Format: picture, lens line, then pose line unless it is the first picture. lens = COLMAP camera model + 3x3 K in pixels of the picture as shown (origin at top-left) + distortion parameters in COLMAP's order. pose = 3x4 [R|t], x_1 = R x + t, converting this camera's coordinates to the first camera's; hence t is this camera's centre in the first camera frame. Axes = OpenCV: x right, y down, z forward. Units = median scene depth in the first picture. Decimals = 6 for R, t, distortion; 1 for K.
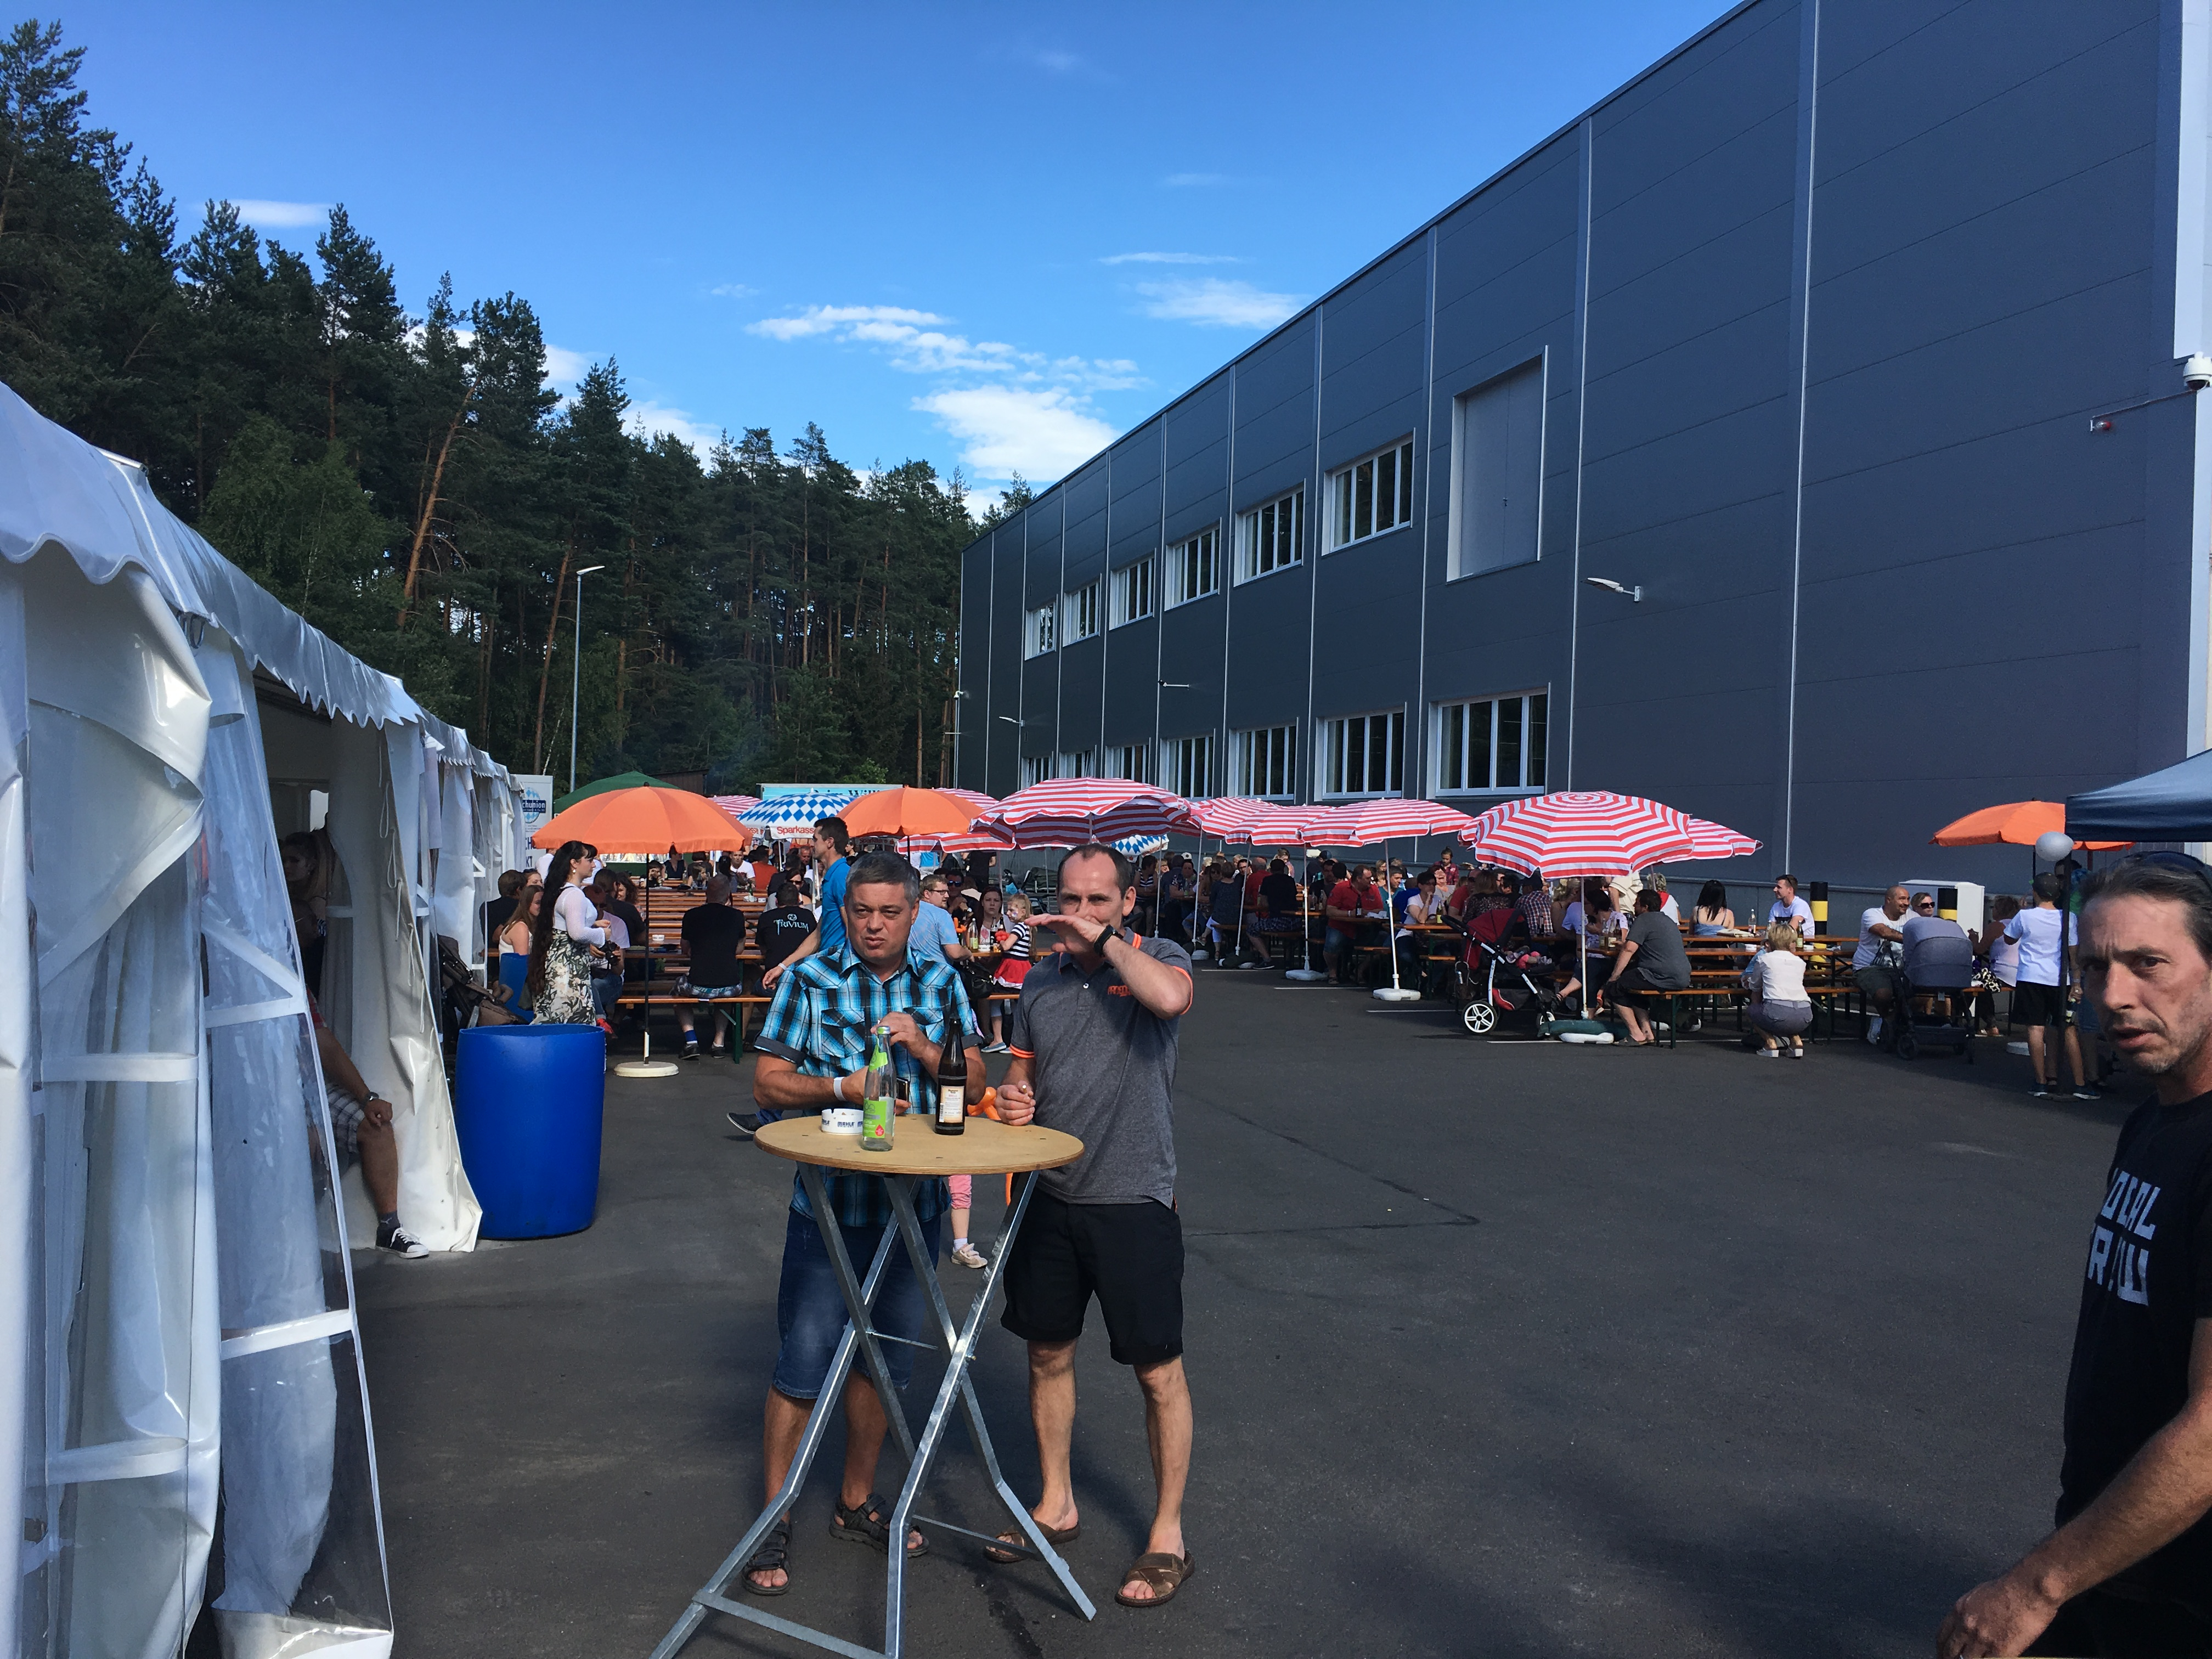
lens RADIAL K [[1821.5, 0, 1106.0], [0, 1821.5, 829.5], [0, 0, 1]] dist [-0.003169, -0.009723]
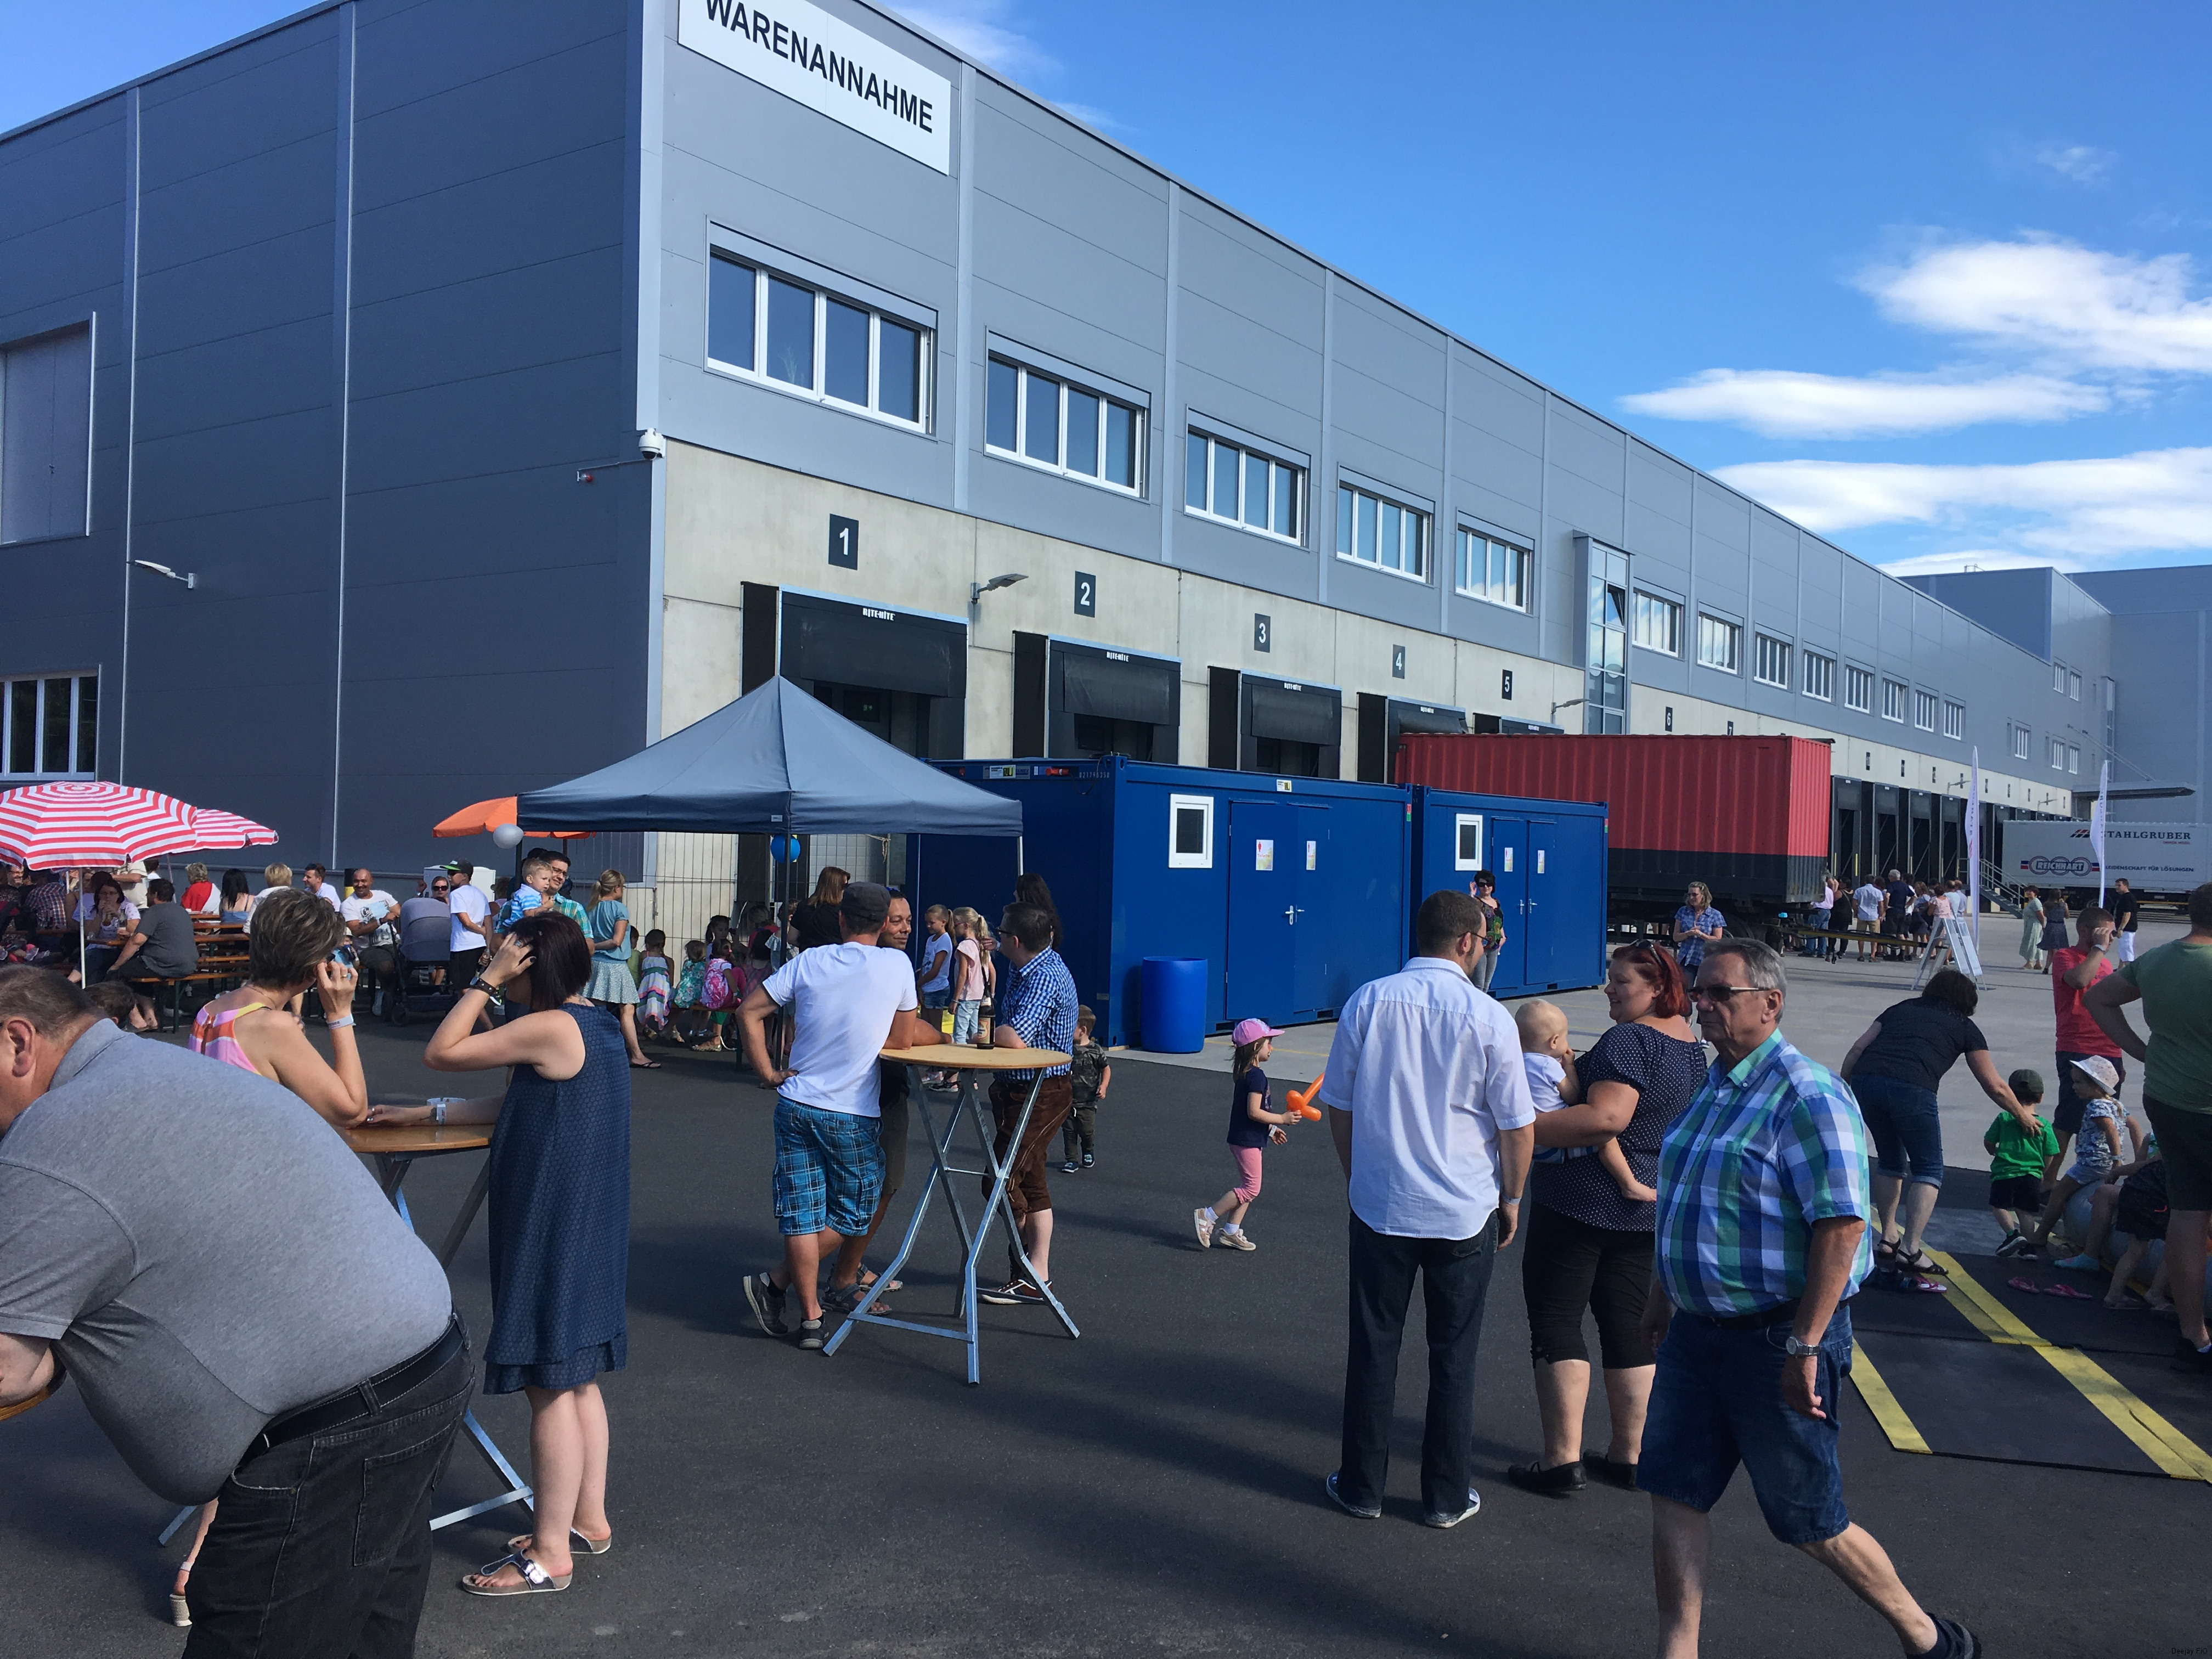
lens RADIAL K [[1821.5, 0, 1106.0], [0, 1821.5, 829.5], [0, 0, 1]] dist [-0.003169, -0.009723]
pose [[0.757242, -0.000152, 0.653134, 0.036179], [-0.004368, 0.999976, 0.005297, -0.002477], [-0.653119, -0.006865, 0.757224, -0.119783]]
